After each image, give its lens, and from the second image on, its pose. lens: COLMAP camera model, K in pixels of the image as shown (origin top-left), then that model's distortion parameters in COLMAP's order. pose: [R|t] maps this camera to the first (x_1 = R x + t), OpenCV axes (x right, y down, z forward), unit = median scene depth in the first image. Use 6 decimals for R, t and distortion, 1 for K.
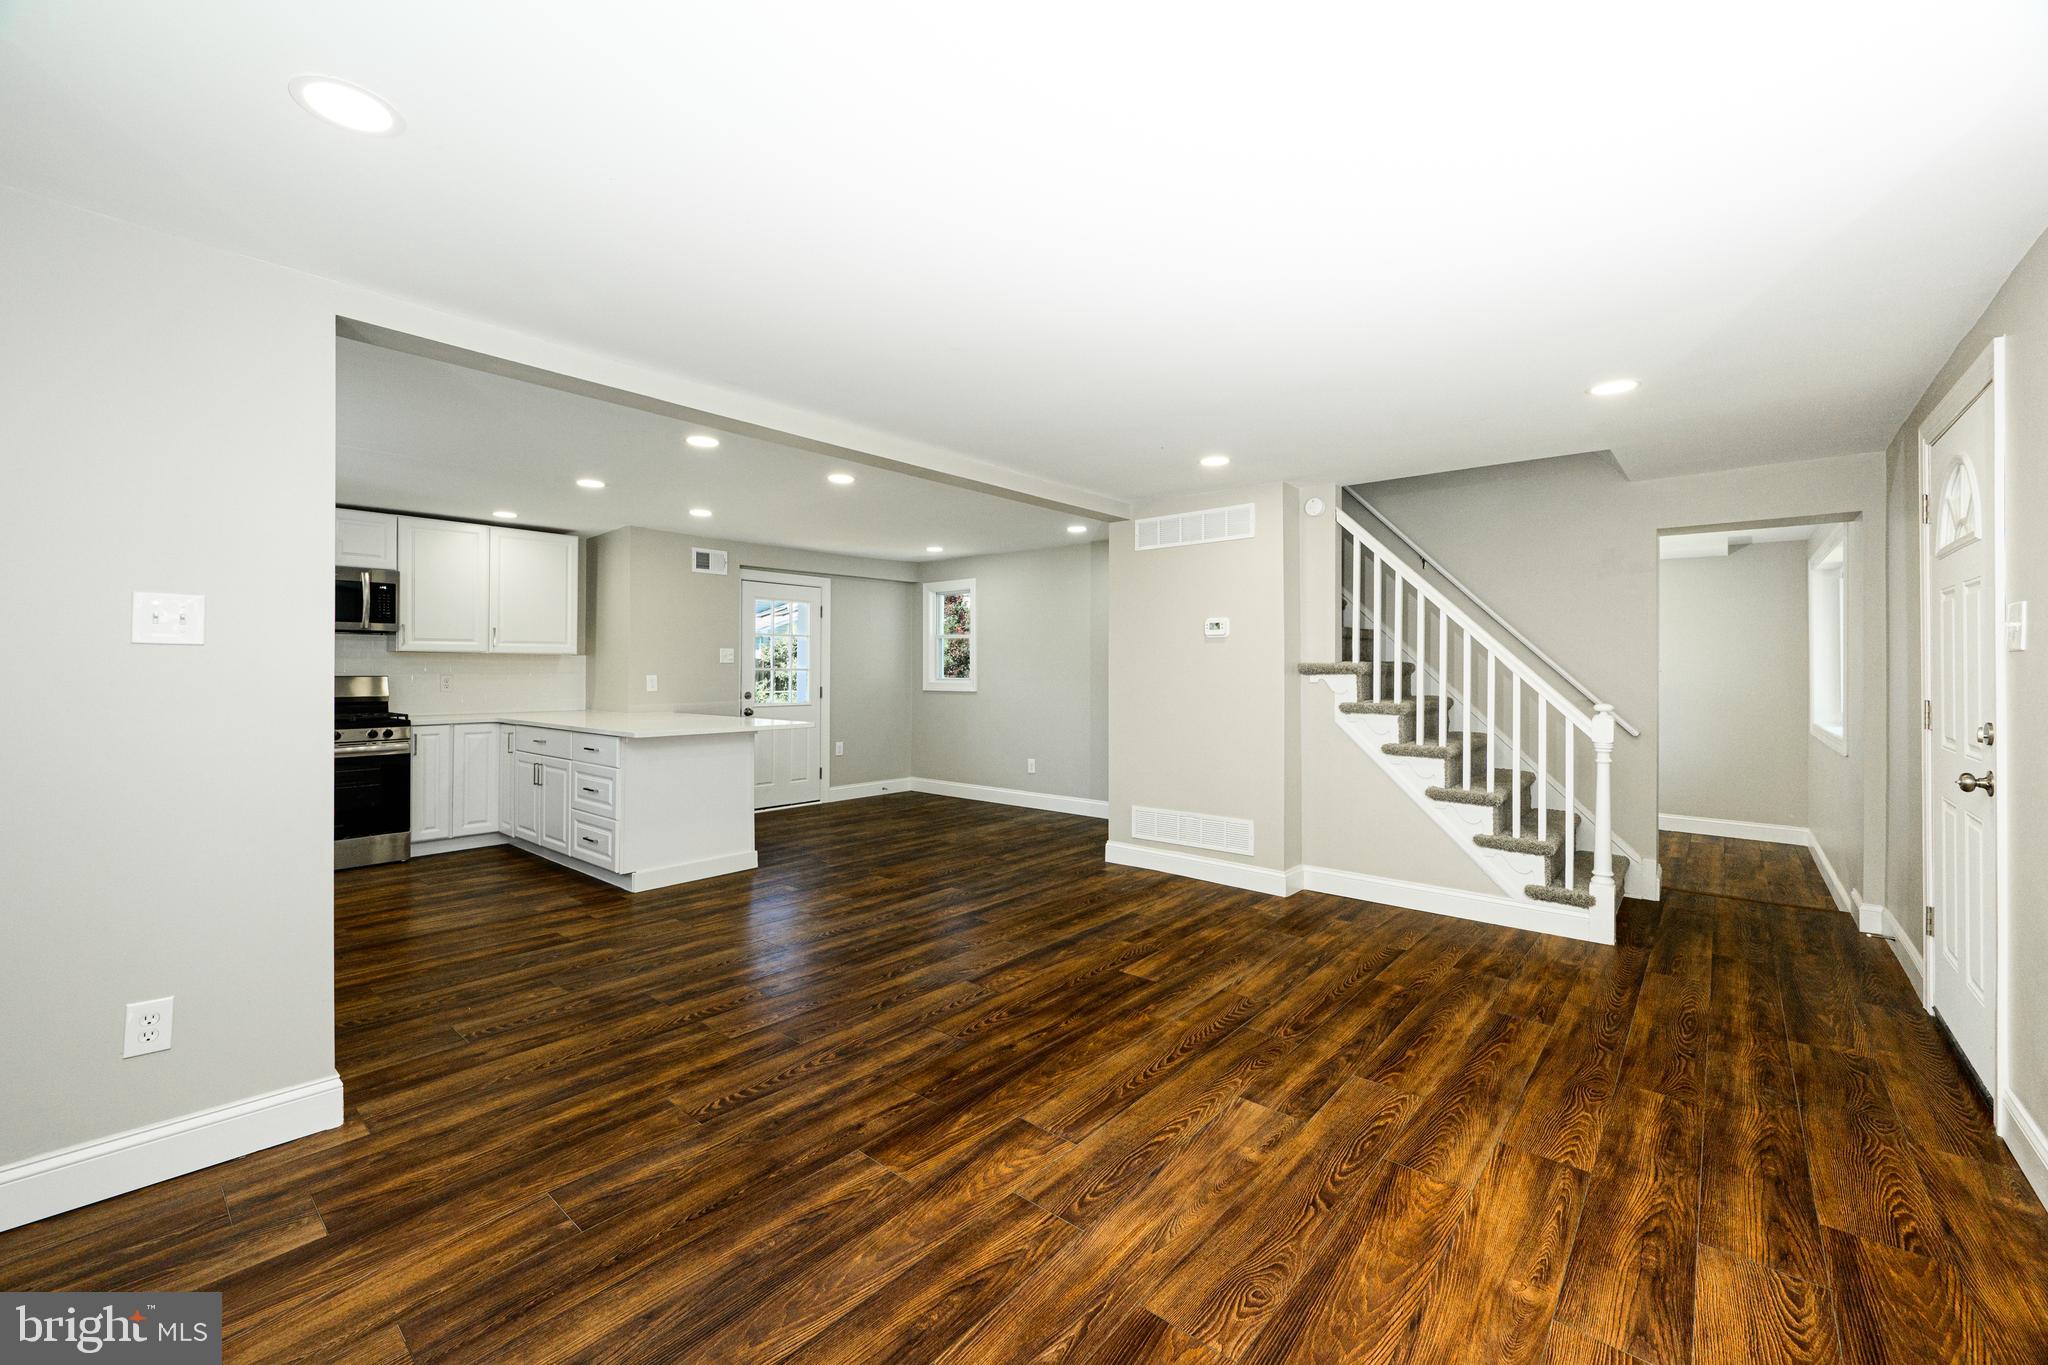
lens RADIAL K [[809.6, 0, 994.3], [0, 809.6, 674.6], [0, 0, 1]] dist [-0.001347, -0.000278]
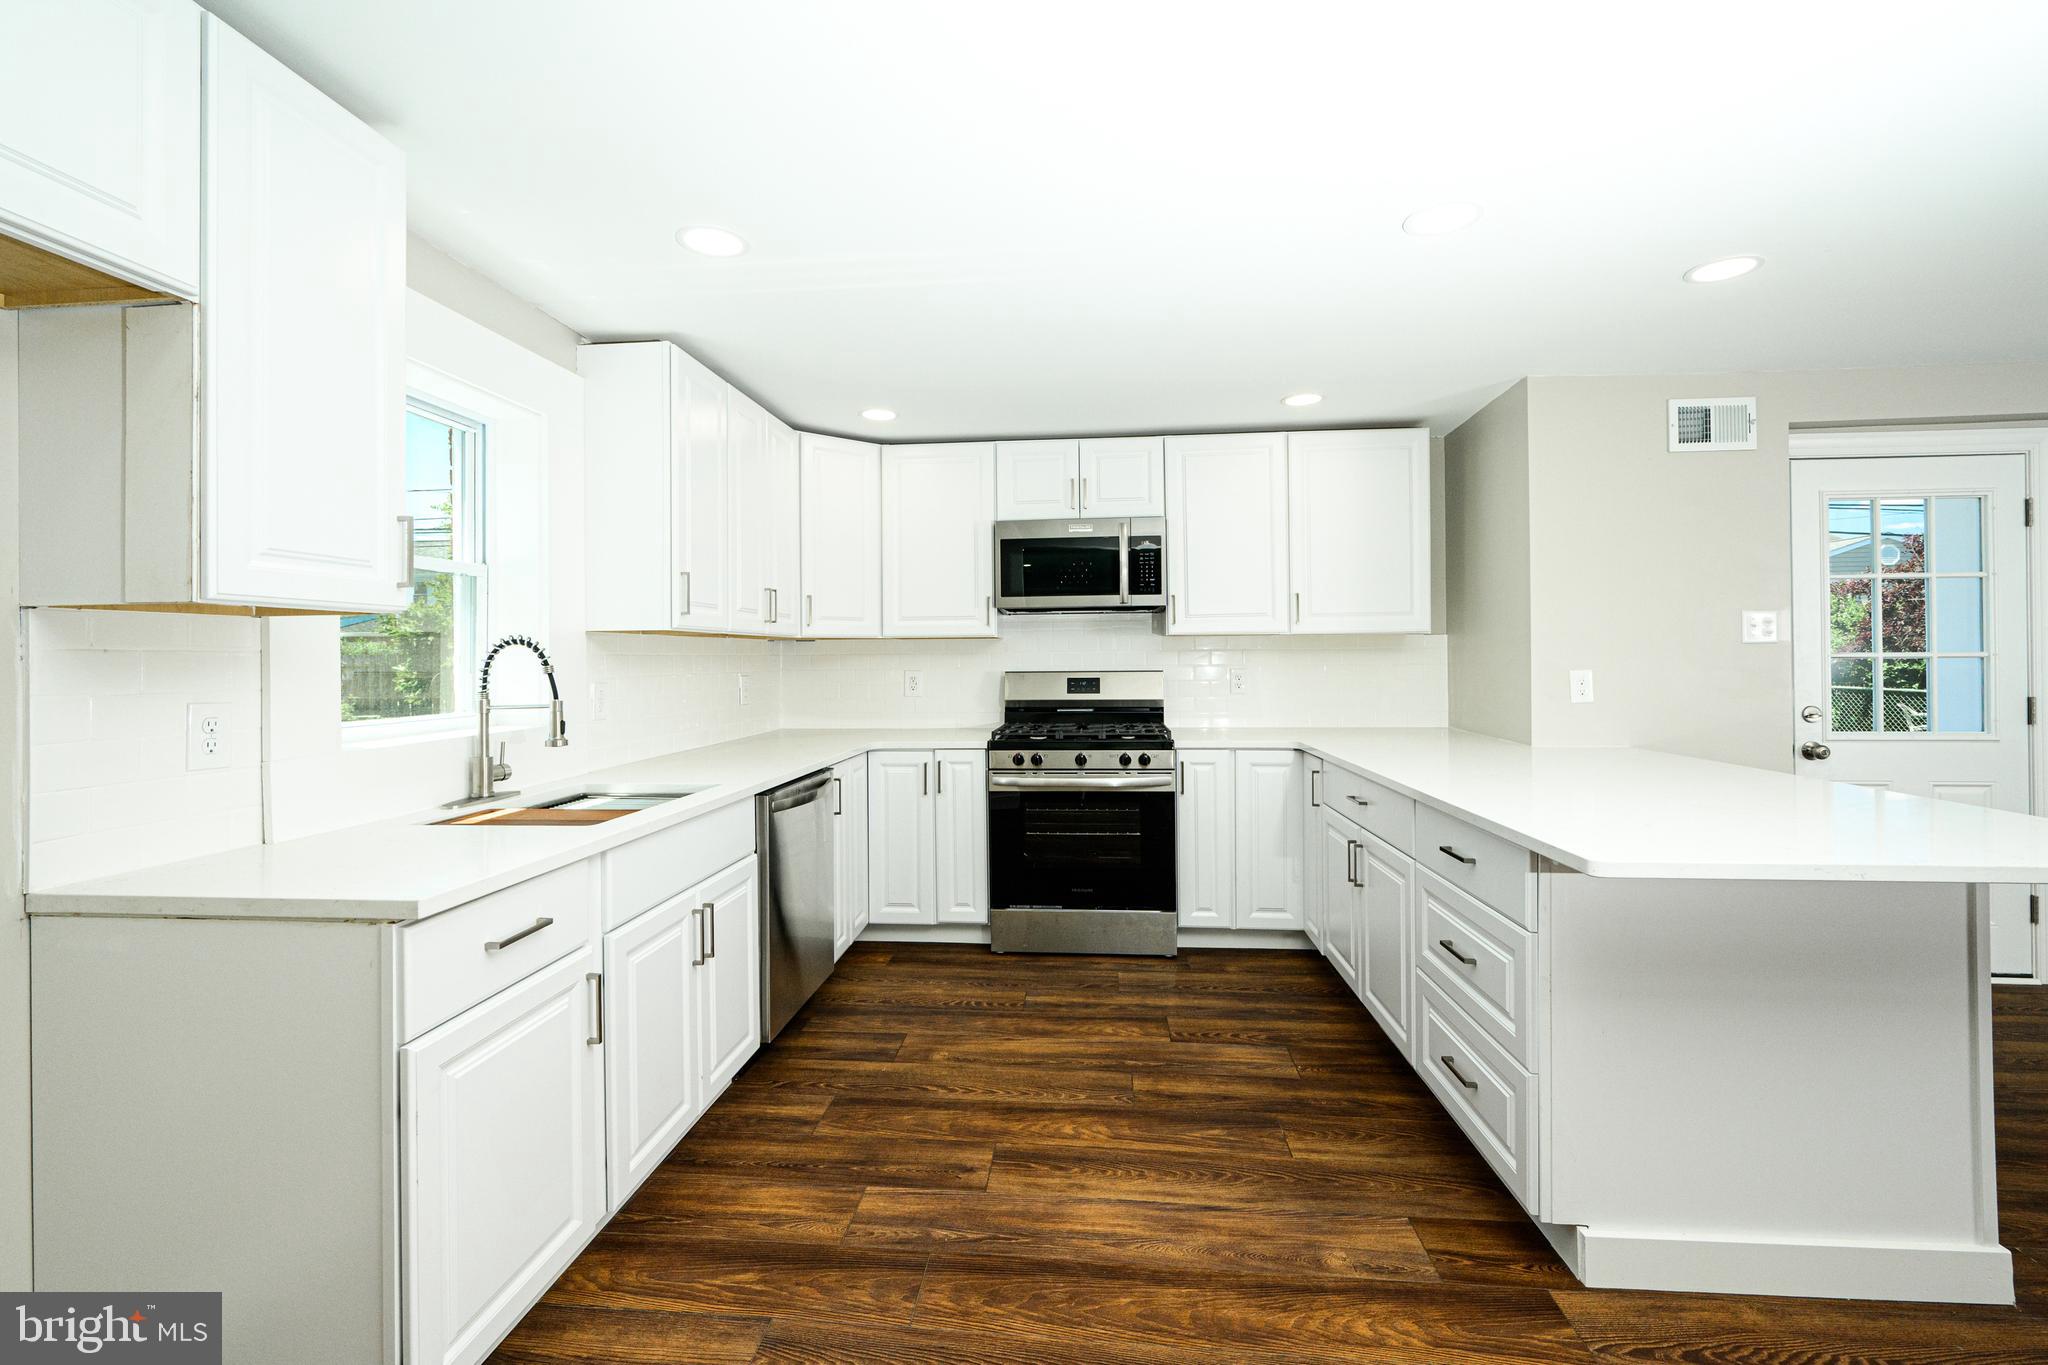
lens RADIAL K [[852.0, 0, 1032.2], [0, 852.0, 649.9], [0, 0, 1]] dist [0.012044, -0.000325]
pose [[0.594843, -0.014730, -0.803707, -0.452738], [0.007734, 0.999891, -0.012602, -0.016577], [0.803804, 0.001281, 0.594892, 0.954014]]
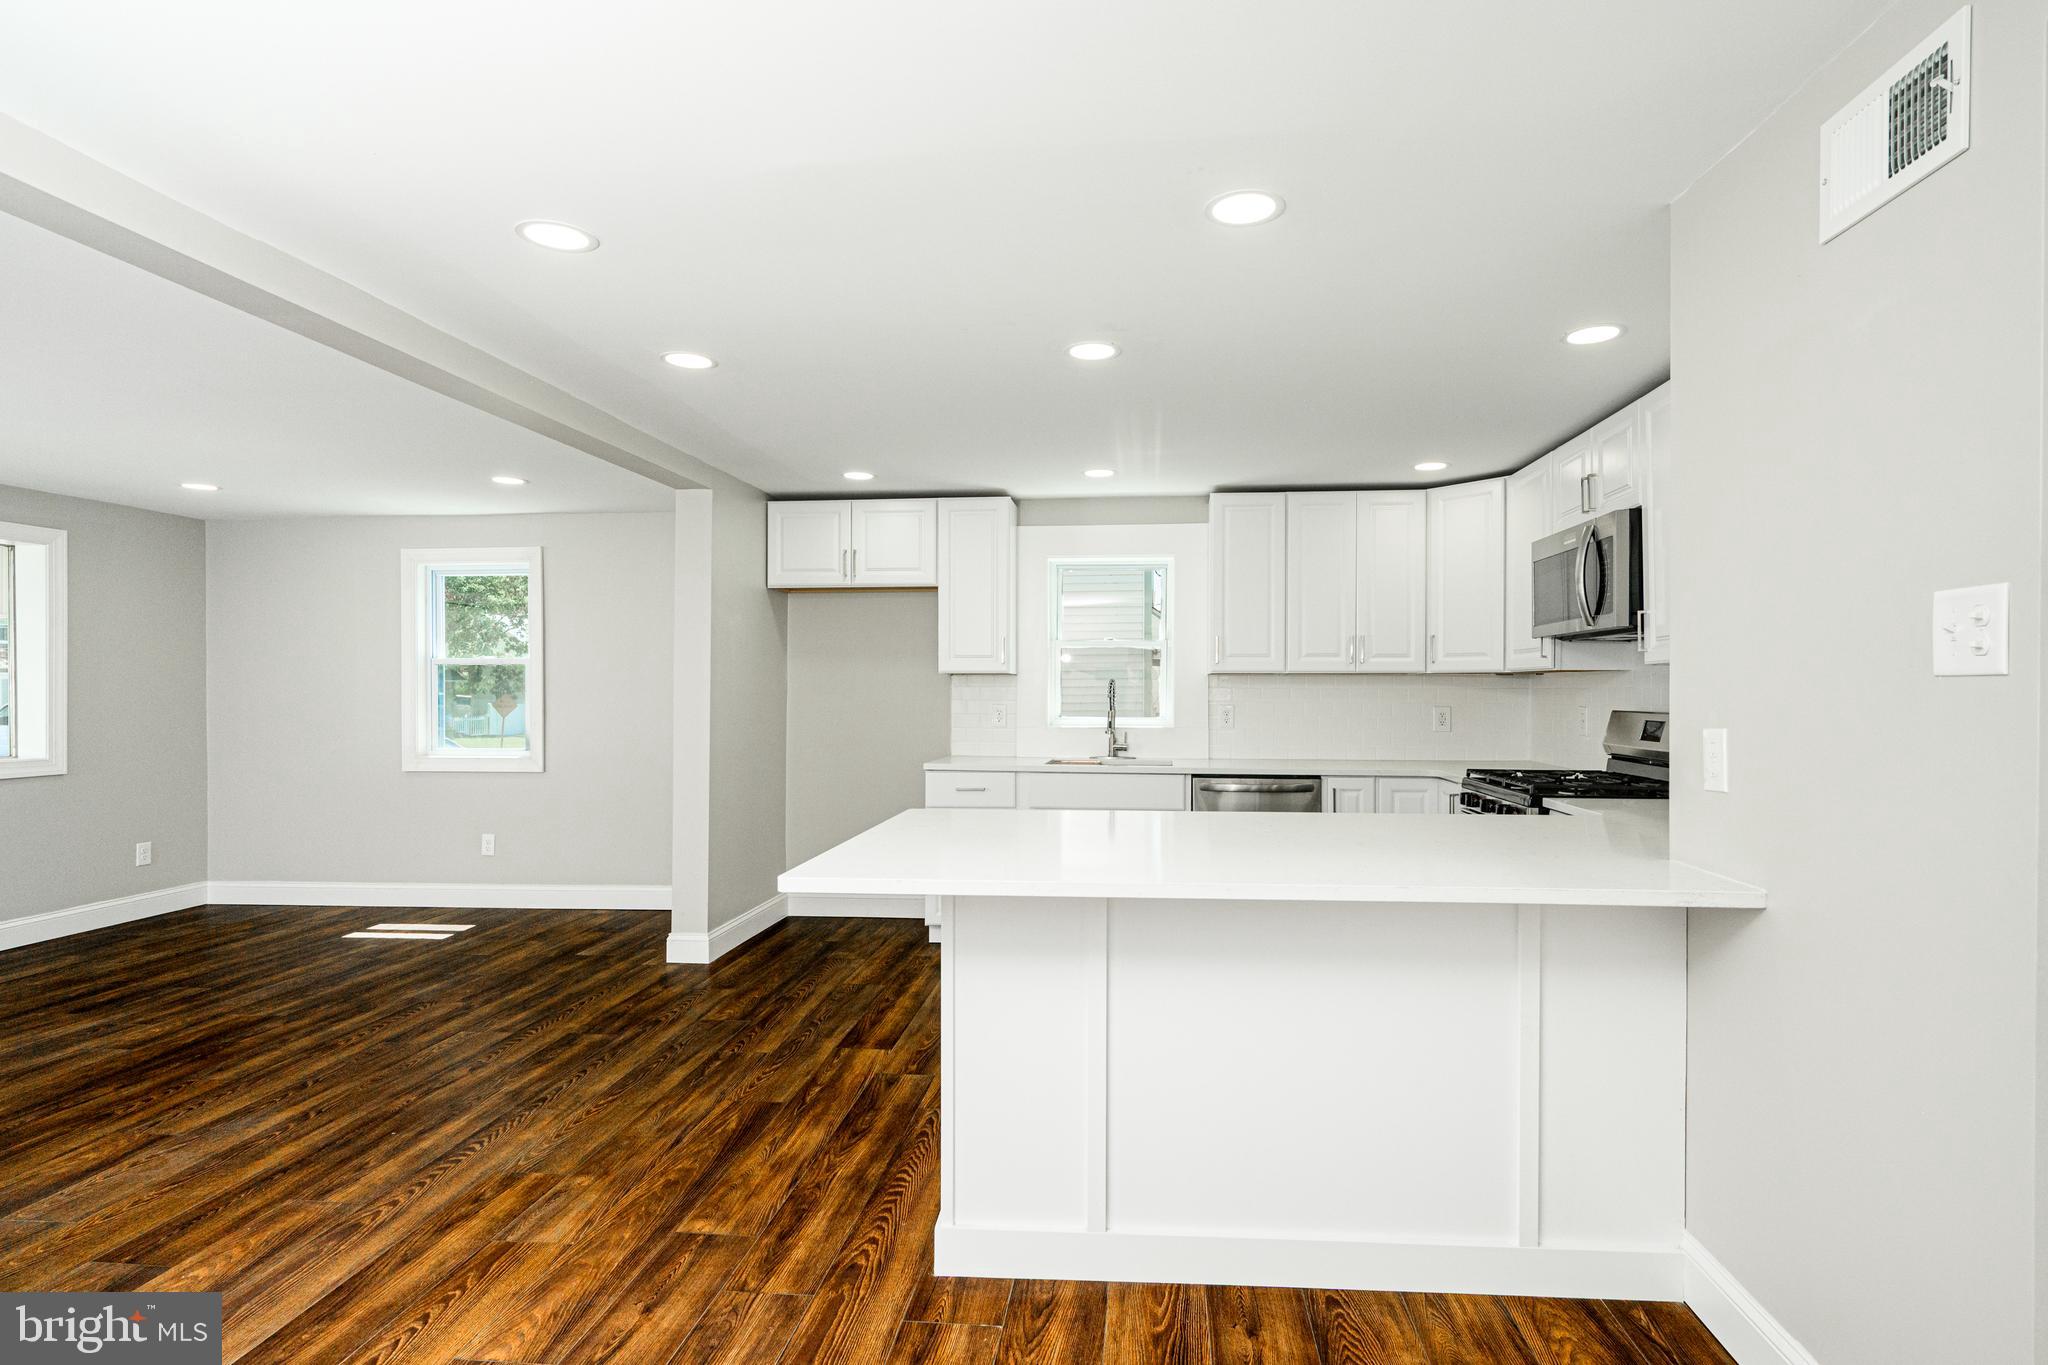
lens RADIAL K [[1034.2, 0, 1084.0], [0, 1034.2, 702.1], [0, 0, 1]] dist [-0.002626, 0.000354]
pose [[-0.793713, 0.002865, -0.608286, -0.138800], [-0.006398, 0.999894, 0.013058, -0.024841], [0.608259, 0.014256, -0.793611, 2.581381]]
